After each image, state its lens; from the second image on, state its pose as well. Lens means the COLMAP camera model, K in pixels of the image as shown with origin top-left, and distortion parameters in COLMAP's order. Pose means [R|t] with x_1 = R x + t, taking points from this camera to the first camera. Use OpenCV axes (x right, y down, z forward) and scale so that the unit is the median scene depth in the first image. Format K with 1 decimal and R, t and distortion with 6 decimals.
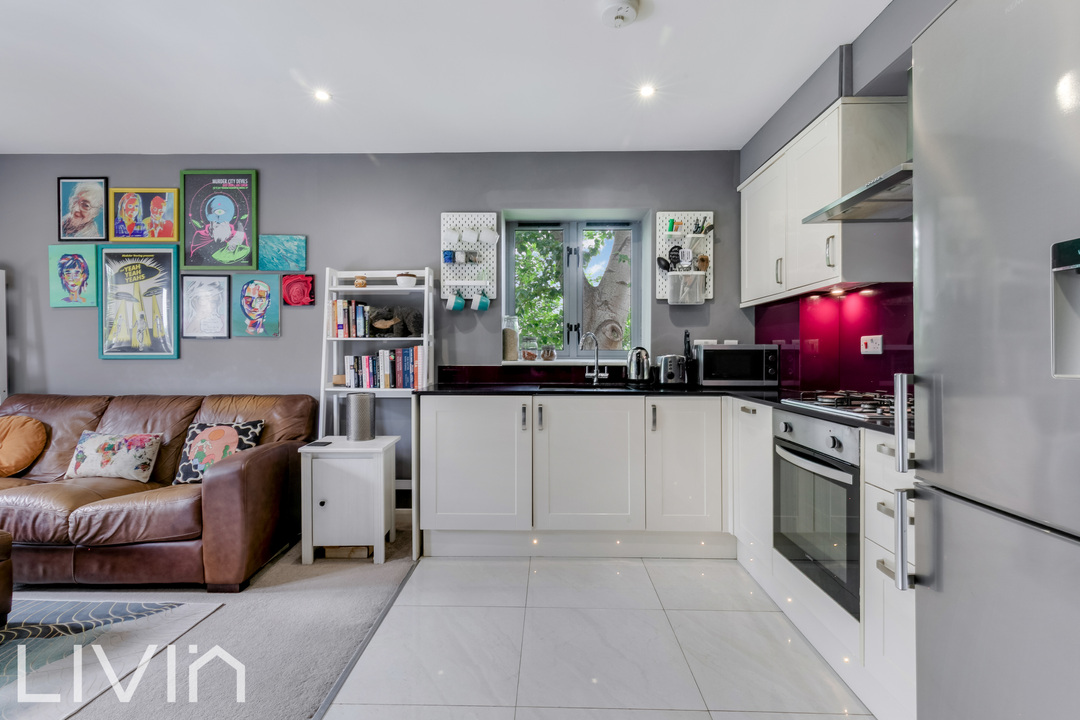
lens RADIAL K [[490.8, 0, 539.3], [0, 490.8, 355.0], [0, 0, 1]] dist [0.003382, -0.000030]
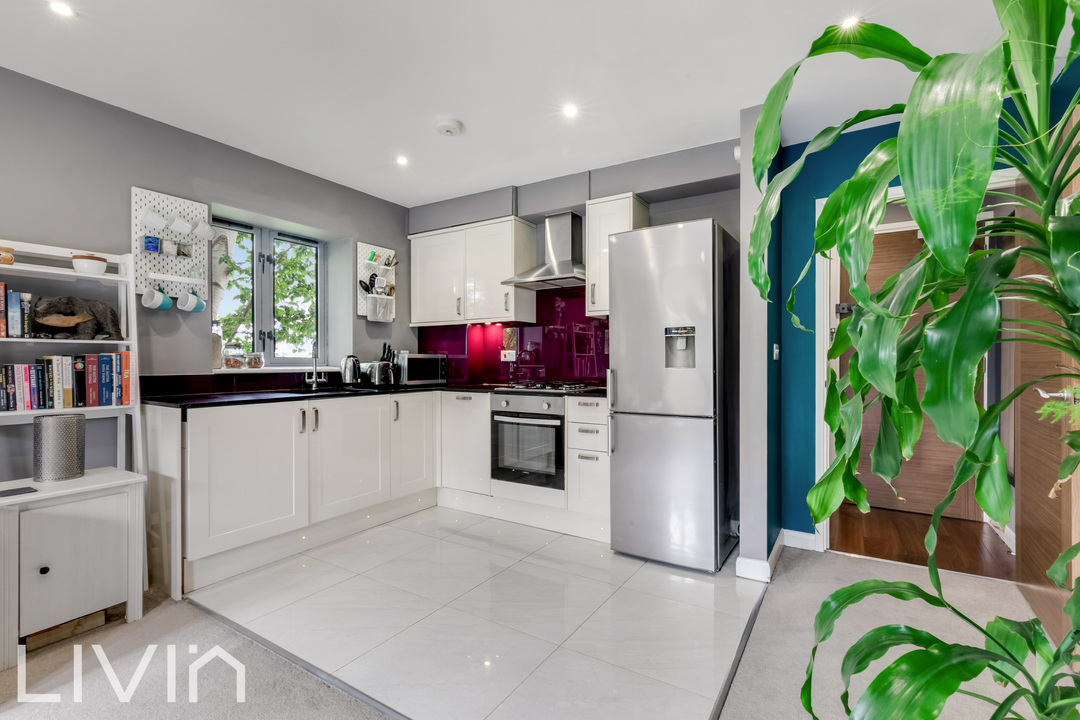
lens RADIAL K [[492.3, 0, 539.8], [0, 492.3, 362.4], [0, 0, 1]] dist [0.001849, 0.000035]
pose [[0.514326, -0.002401, 0.857591, -0.574237], [0.001863, 0.999997, 0.001682, -0.000613], [-0.857593, 0.000732, 0.514329, 0.008985]]
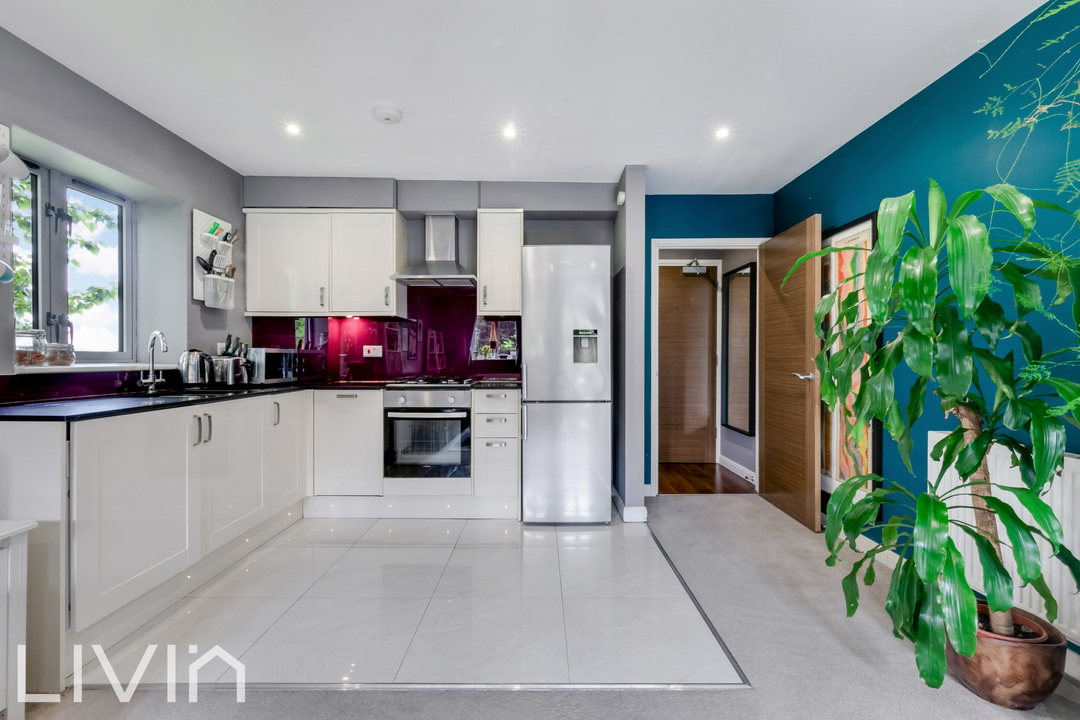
lens RADIAL K [[485.3, 0, 540.0], [0, 485.3, 360.0], [0, 0, 1]] dist [0.004140, 0.000304]
pose [[-0.023838, -0.005345, 0.999702, -0.750168], [-0.000037, 0.999986, 0.005345, -0.000296], [-0.999716, 0.000091, -0.023838, 0.357144]]
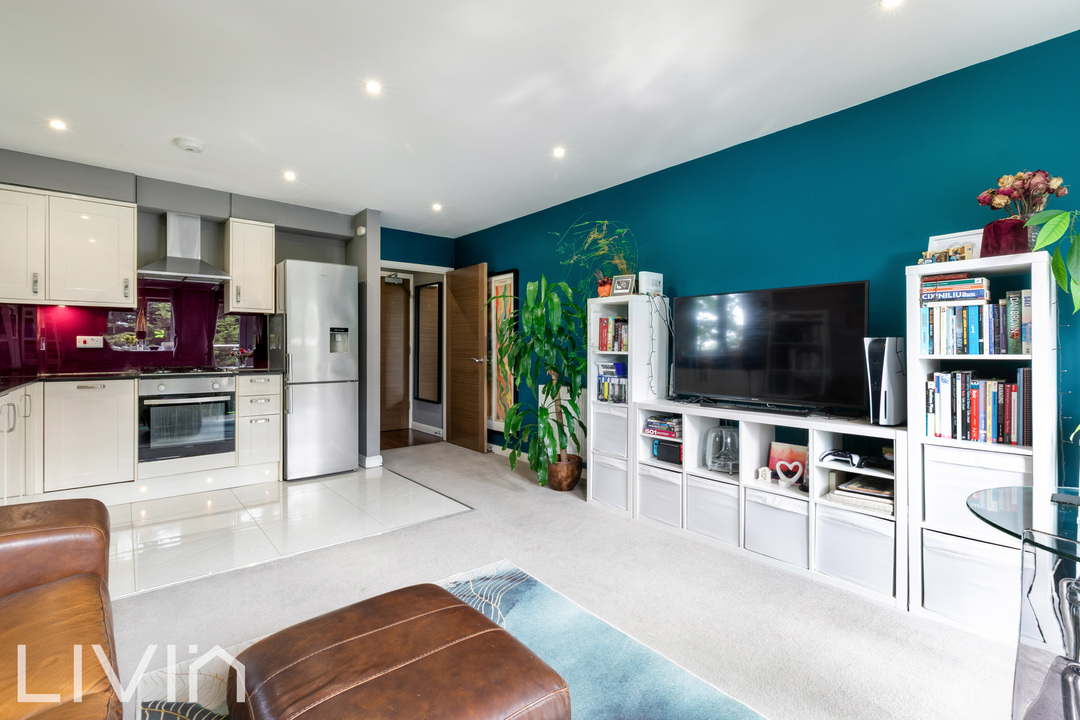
lens RADIAL K [[490.8, 0, 539.3], [0, 490.8, 355.0], [0, 0, 1]] dist [0.003382, -0.000030]
pose [[-0.662248, -0.012254, 0.749184, -1.140090], [-0.001689, 0.999888, 0.014861, -0.003401], [-0.749282, 0.008576, -0.662195, 0.731897]]
